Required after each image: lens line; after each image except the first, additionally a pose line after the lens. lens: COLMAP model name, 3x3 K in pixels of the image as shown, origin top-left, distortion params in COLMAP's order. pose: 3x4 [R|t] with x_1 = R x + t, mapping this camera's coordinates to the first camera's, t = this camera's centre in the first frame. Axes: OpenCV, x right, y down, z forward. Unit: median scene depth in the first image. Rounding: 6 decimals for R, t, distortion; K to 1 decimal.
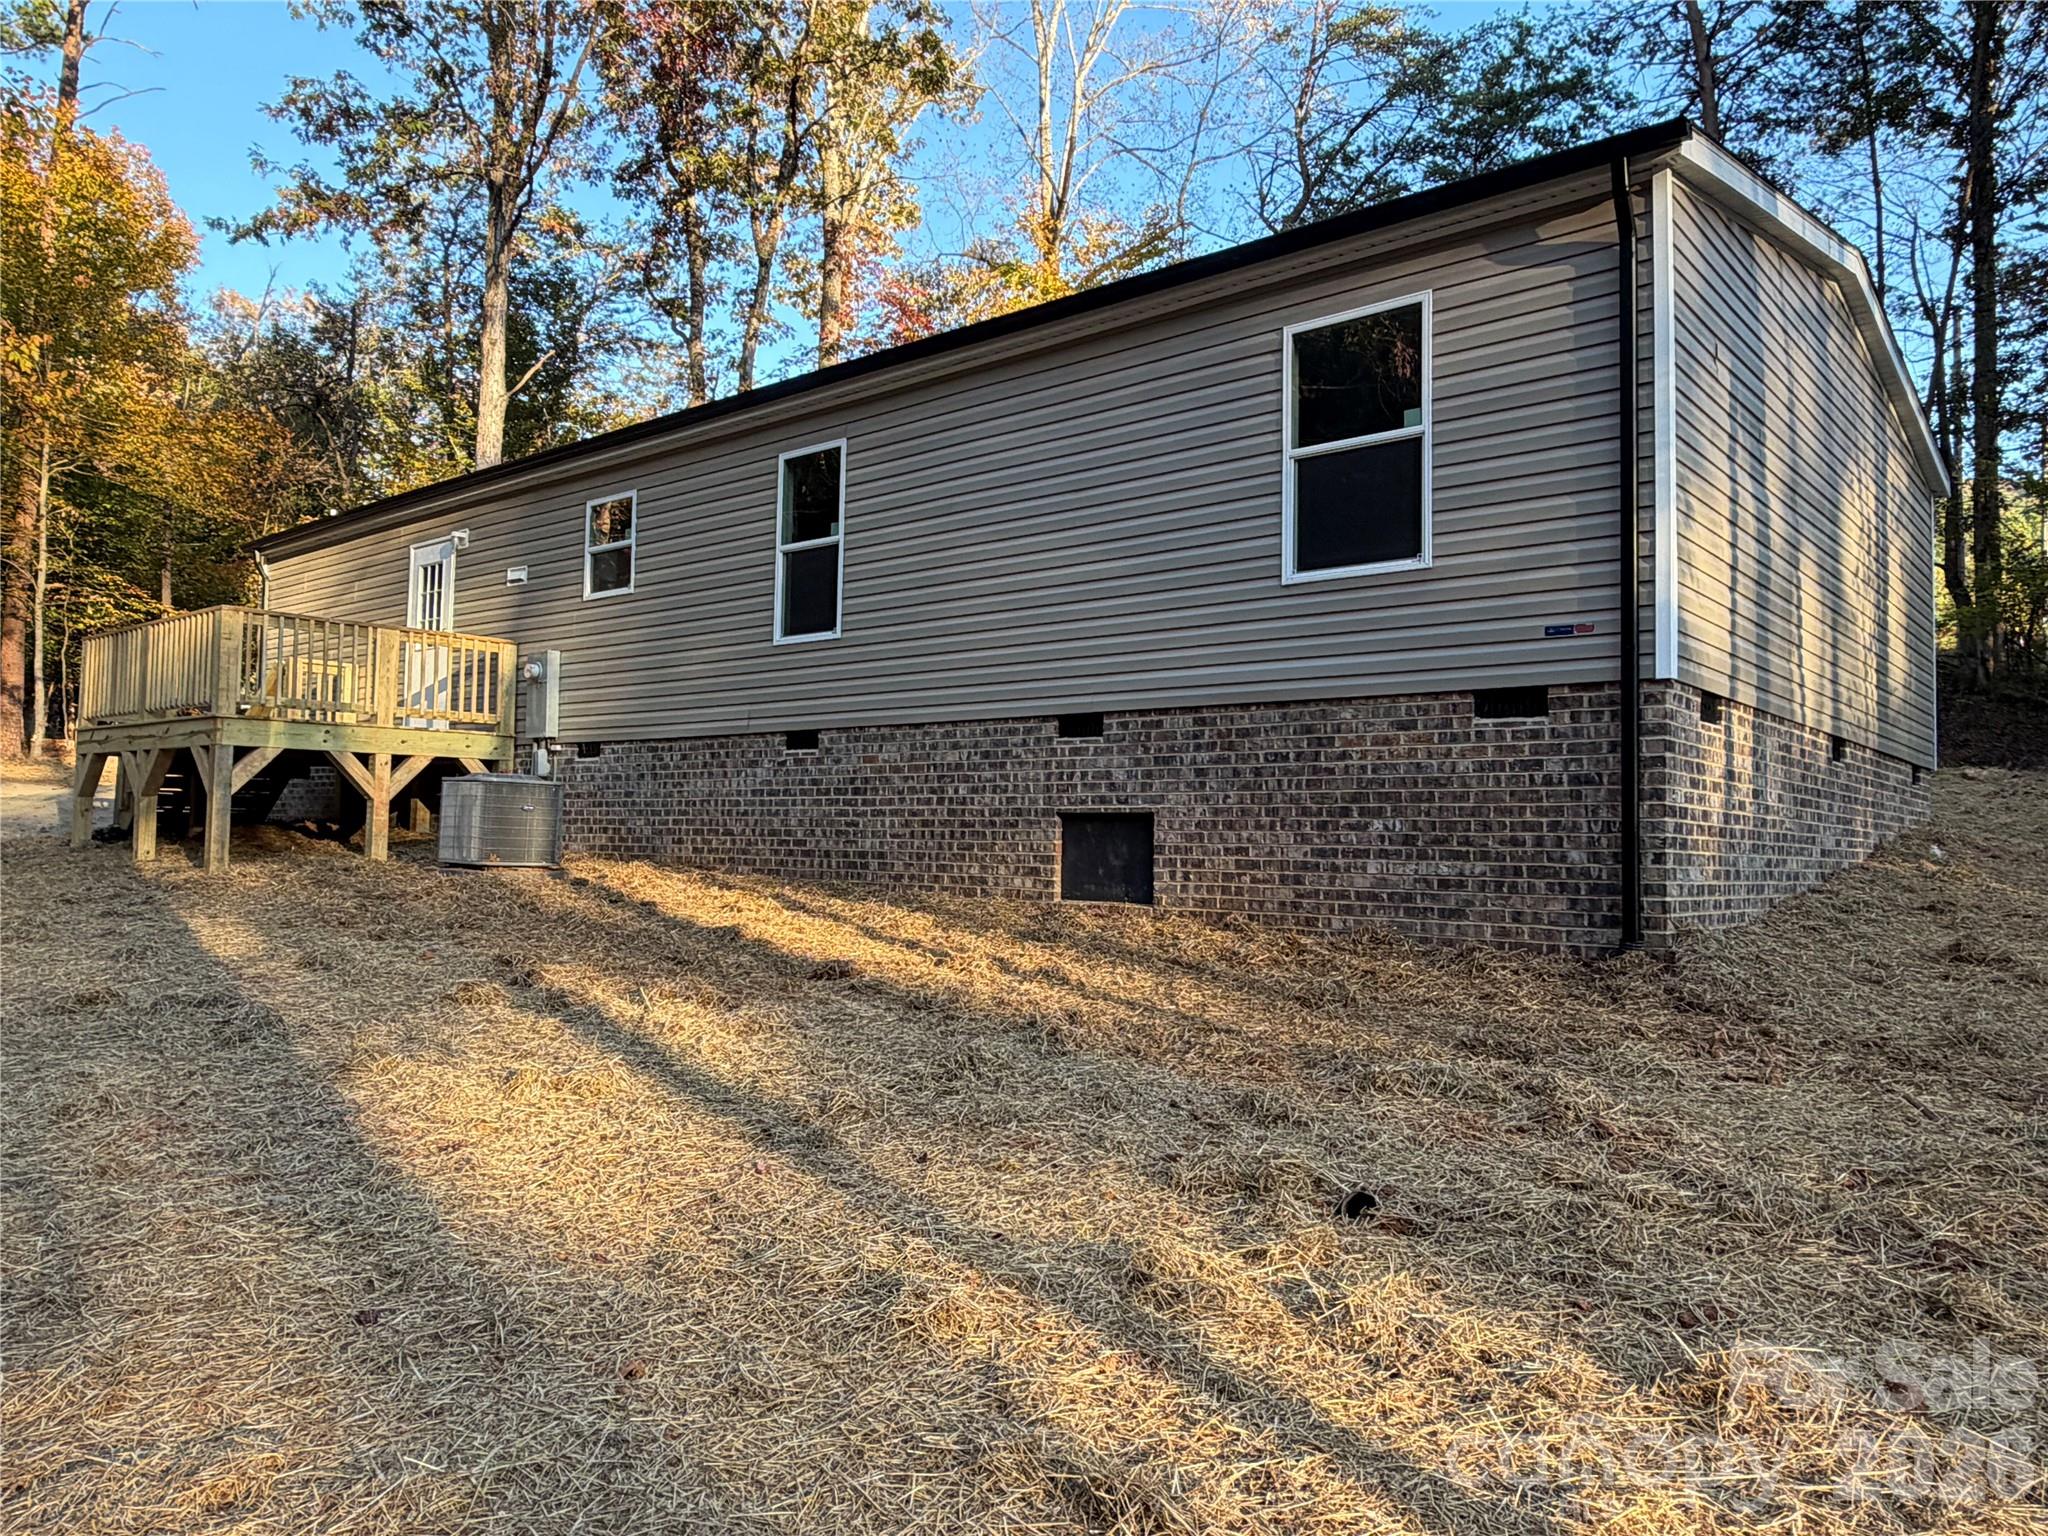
lens RADIAL K [[1423.8, 0, 1018.0], [0, 1423.8, 780.0], [0, 0, 1]] dist [0.038914, -0.003709]
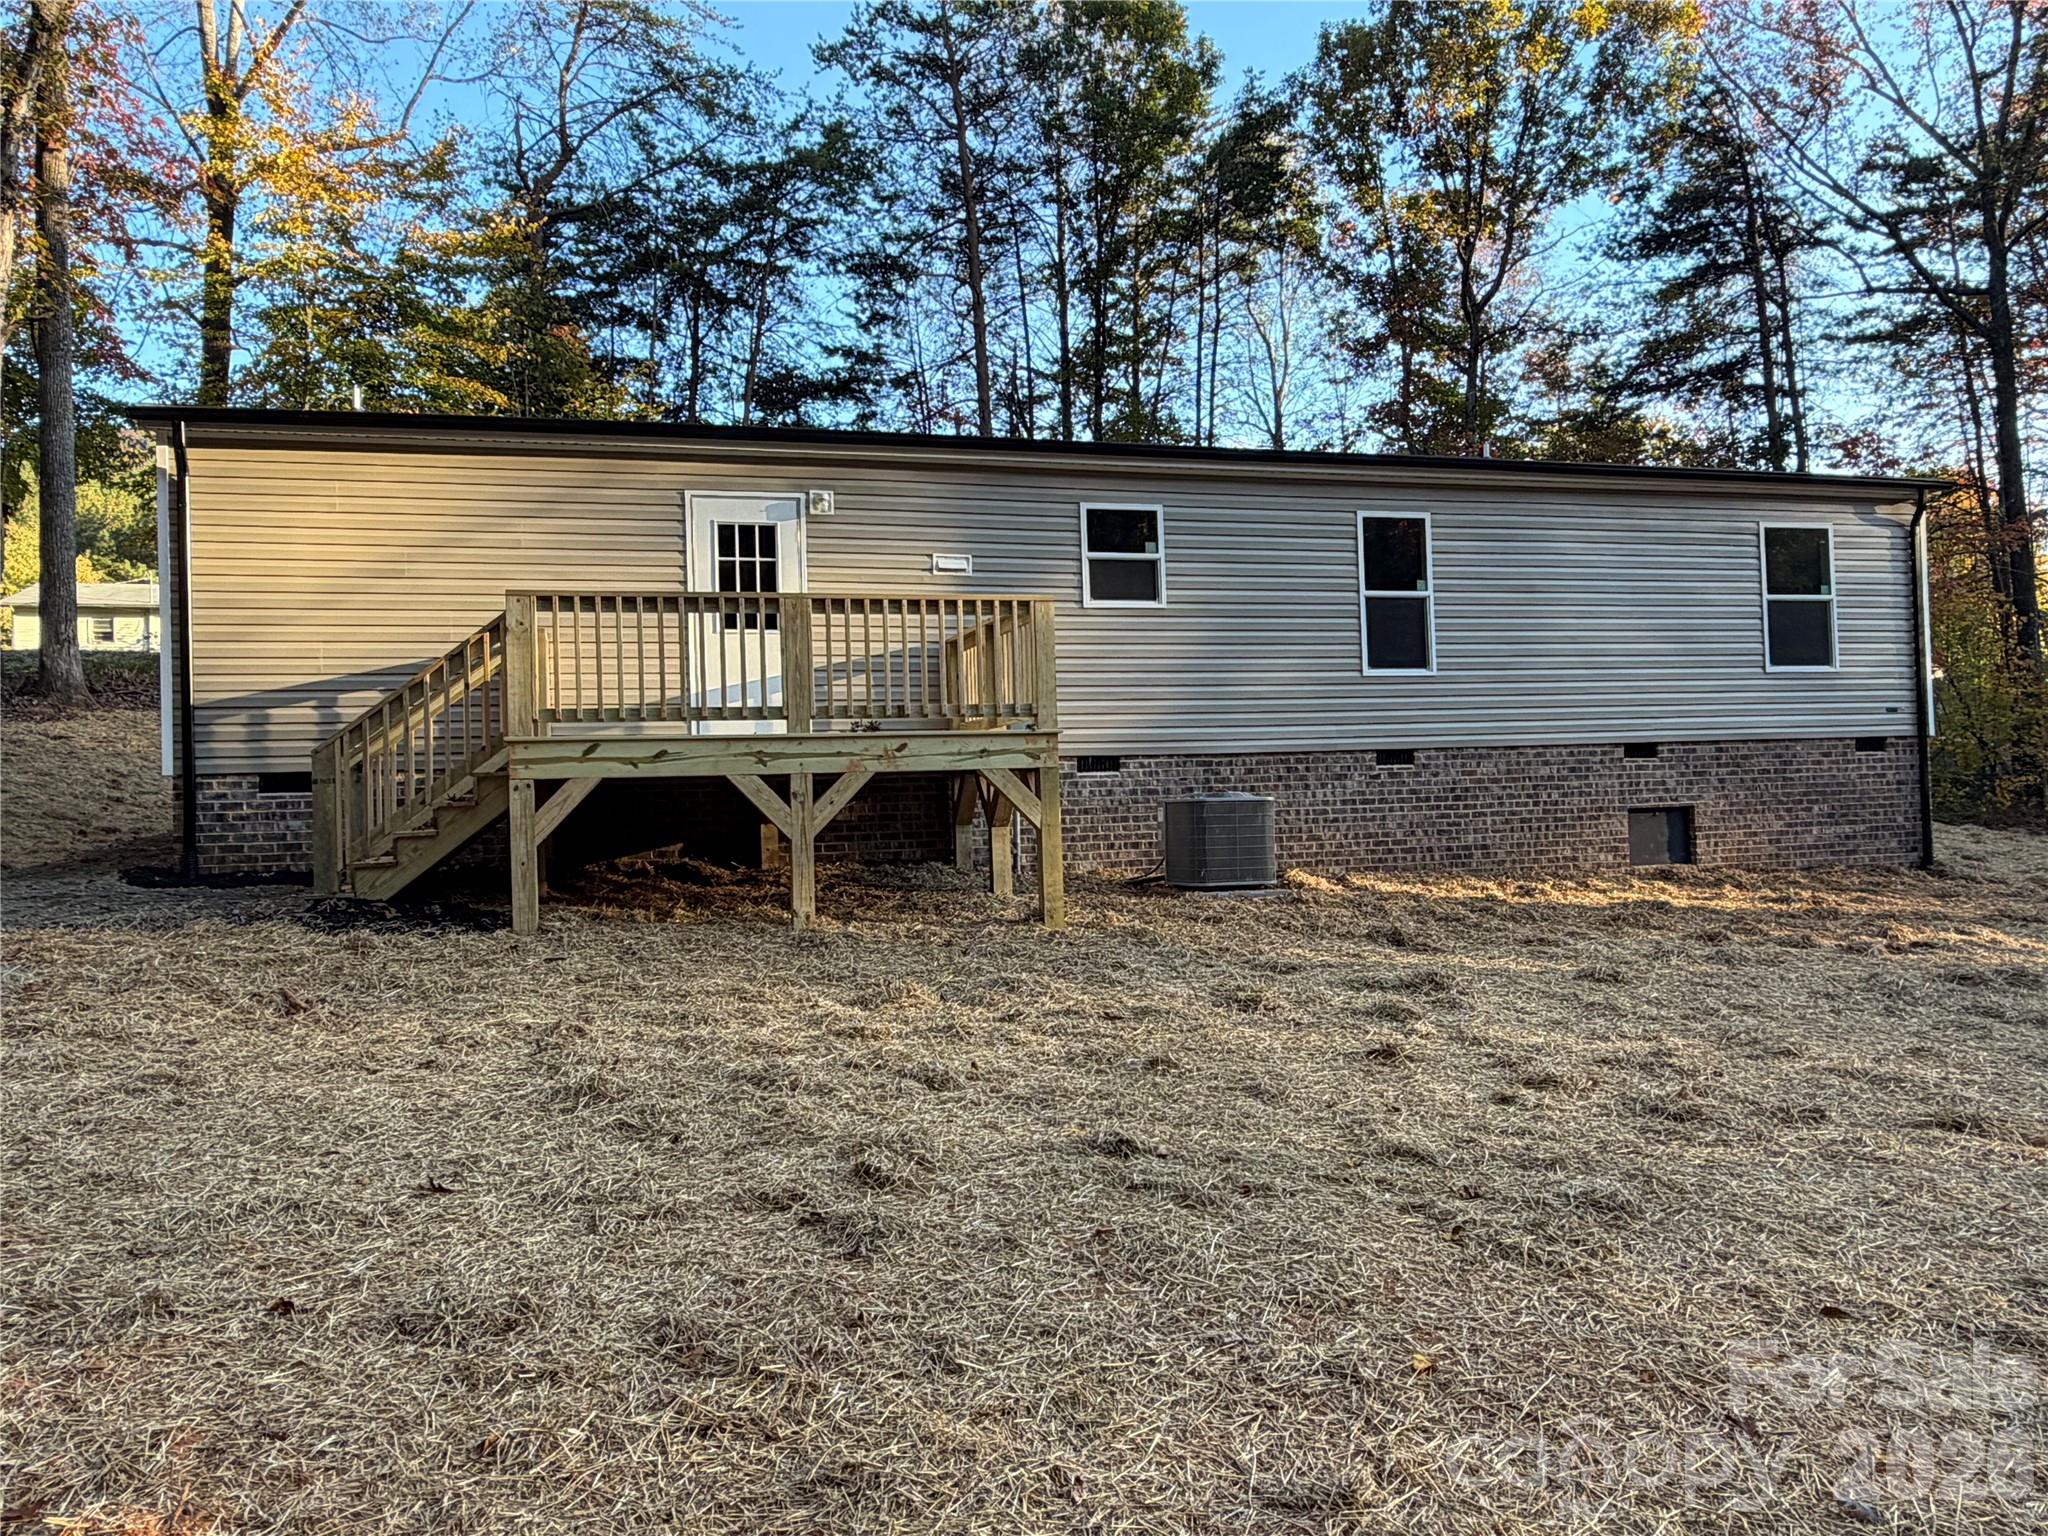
lens RADIAL K [[1423.8, 0, 1022.2], [0, 1423.8, 755.7], [0, 0, 1]] dist [0.038914, -0.003709]
pose [[0.535539, -0.032703, 0.843877, -1.430377], [-0.005186, 0.999104, 0.042010, -0.083654], [-0.844494, -0.026875, 0.534890, 0.662775]]
